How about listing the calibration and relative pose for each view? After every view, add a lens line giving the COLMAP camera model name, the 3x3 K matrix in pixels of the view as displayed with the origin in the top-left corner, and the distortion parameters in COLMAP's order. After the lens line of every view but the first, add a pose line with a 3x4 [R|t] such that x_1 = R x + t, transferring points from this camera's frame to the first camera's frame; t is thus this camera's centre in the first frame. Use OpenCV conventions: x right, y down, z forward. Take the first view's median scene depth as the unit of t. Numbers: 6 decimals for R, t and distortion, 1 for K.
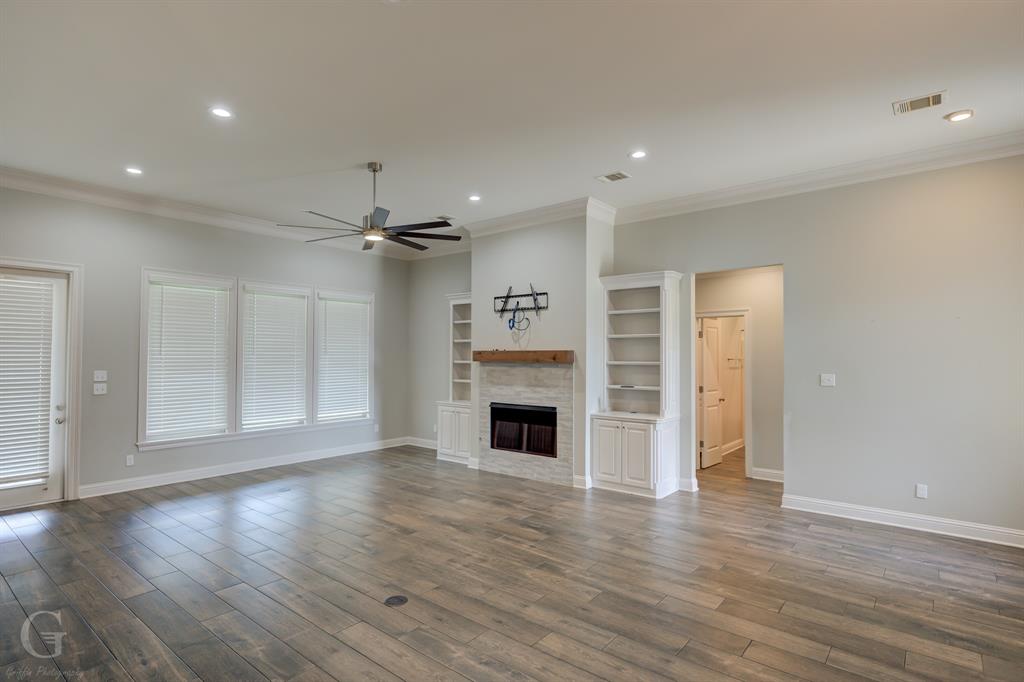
lens RADIAL K [[524.7, 0, 515.2], [0, 524.7, 342.6], [0, 0, 1]] dist [0.001153, -0.000028]
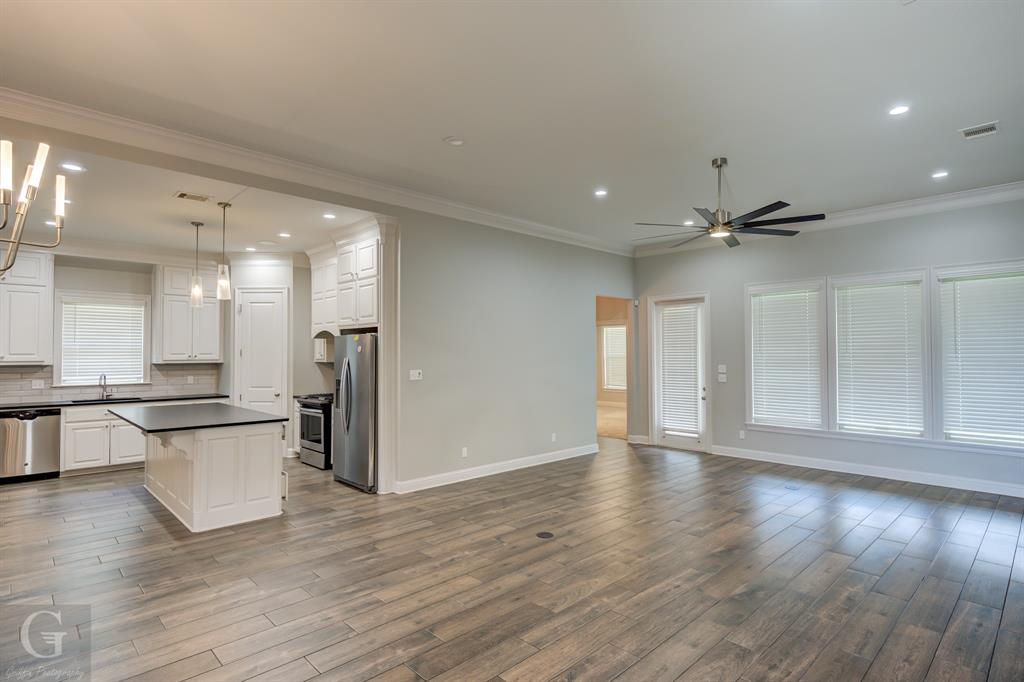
lens RADIAL K [[524.7, 0, 515.2], [0, 524.7, 342.6], [0, 0, 1]] dist [0.001153, -0.000028]
pose [[-0.121875, -0.021405, -0.992315, 0.791237], [0.026650, 0.999336, -0.024829, 0.017344], [0.992188, -0.029472, -0.121223, 0.764485]]
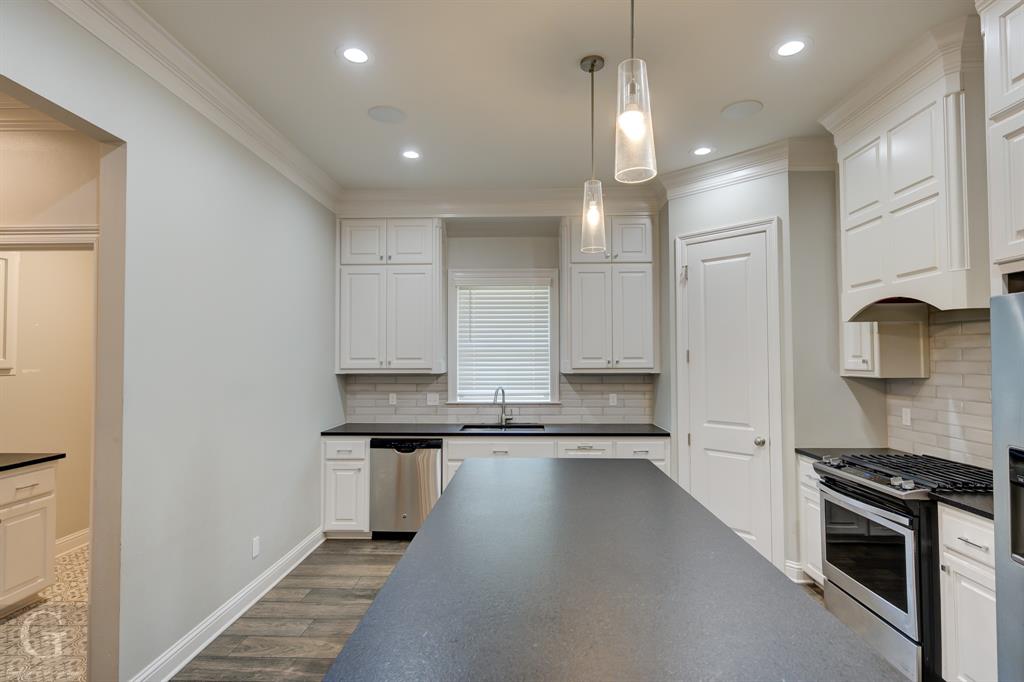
lens RADIAL K [[524.7, 0, 515.2], [0, 524.7, 342.6], [0, 0, 1]] dist [0.001153, -0.000028]
pose [[-0.793228, -0.018013, -0.608658, 0.491793], [0.016575, 0.998553, -0.051154, 0.011790], [0.608698, -0.050665, -0.791782, 0.555465]]
